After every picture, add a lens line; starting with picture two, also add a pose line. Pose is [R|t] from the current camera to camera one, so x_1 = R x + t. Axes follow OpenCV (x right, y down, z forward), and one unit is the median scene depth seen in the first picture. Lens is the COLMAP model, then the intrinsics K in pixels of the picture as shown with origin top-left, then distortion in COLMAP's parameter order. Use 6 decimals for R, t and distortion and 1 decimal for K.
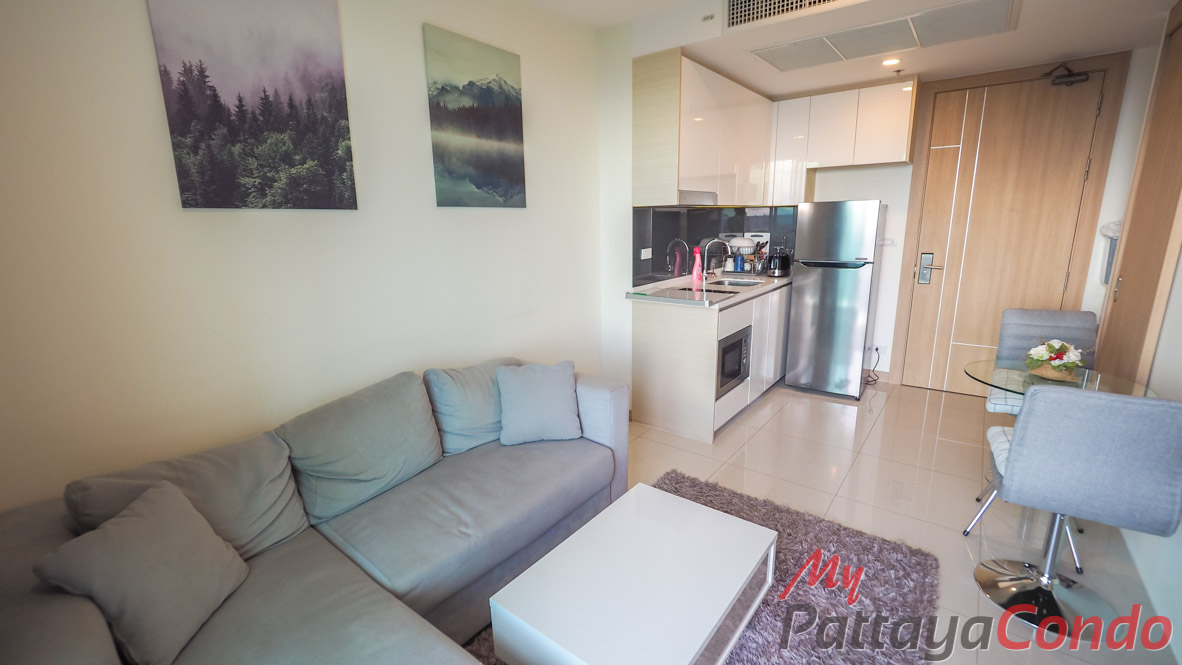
lens RADIAL K [[496.6, 0, 588.8], [0, 496.6, 337.9], [0, 0, 1]] dist [-0.000314, -0.000305]
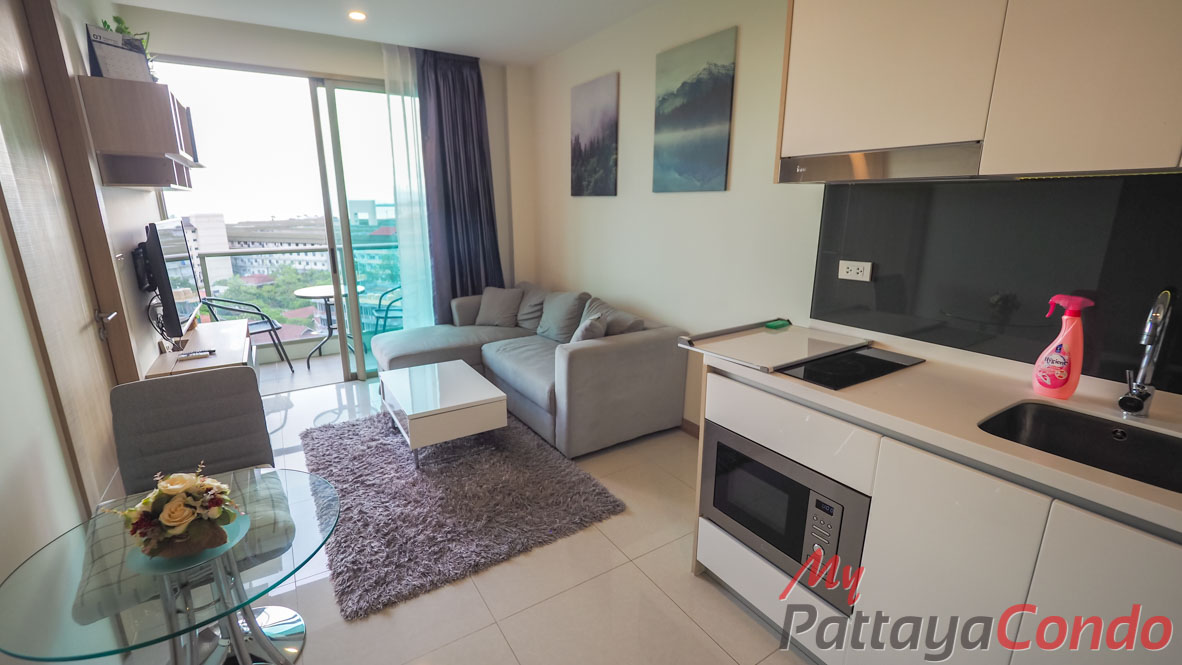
lens RADIAL K [[496.6, 0, 586.6], [0, 496.6, 328.8], [0, 0, 1]] dist [-0.000314, -0.000305]
pose [[-0.324085, 0.255146, -0.910972, 1.073817], [-0.207427, 0.920347, 0.331566, -0.341017], [0.923008, 0.296415, -0.245346, 1.301653]]
